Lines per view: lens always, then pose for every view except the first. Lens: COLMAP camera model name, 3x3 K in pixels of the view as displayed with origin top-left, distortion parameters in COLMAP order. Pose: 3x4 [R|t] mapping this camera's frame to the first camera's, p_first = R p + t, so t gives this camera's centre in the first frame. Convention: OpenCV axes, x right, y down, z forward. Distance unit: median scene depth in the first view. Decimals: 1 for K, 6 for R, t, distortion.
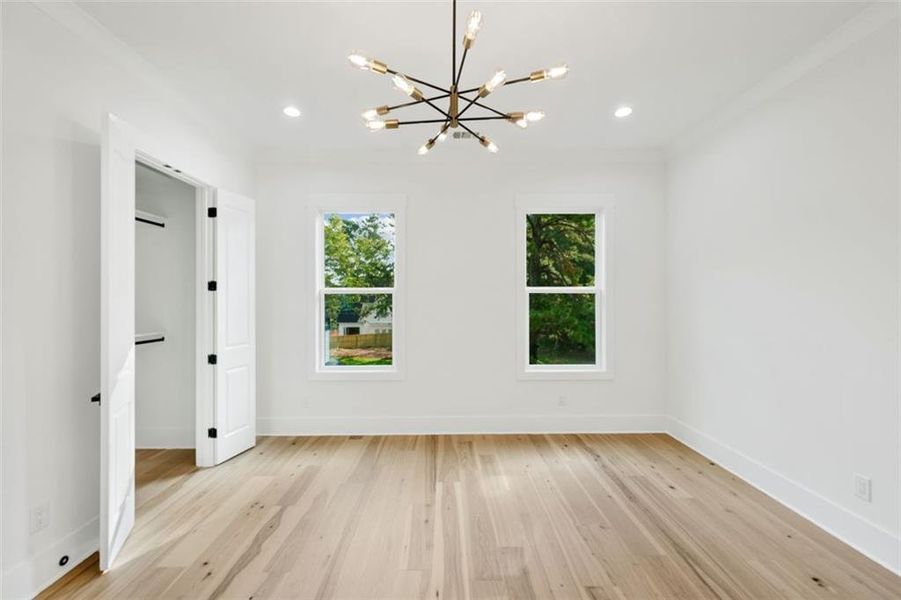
lens RADIAL K [[363.9, 0, 450.5], [0, 363.9, 300.0], [0, 0, 1]] dist [0.000436, 0.000050]
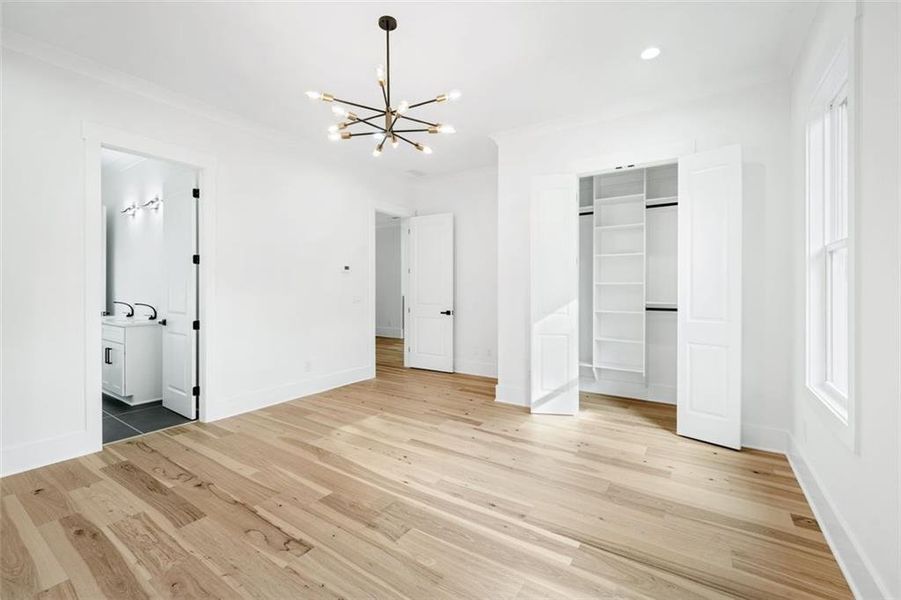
lens RADIAL K [[363.9, 0, 450.5], [0, 363.9, 300.0], [0, 0, 1]] dist [0.000436, 0.000050]
pose [[-0.537910, 0.034462, -0.842297, 0.669065], [-0.001816, 0.999114, 0.042038, 0.048876], [0.843000, 0.024142, -0.537371, 1.246994]]
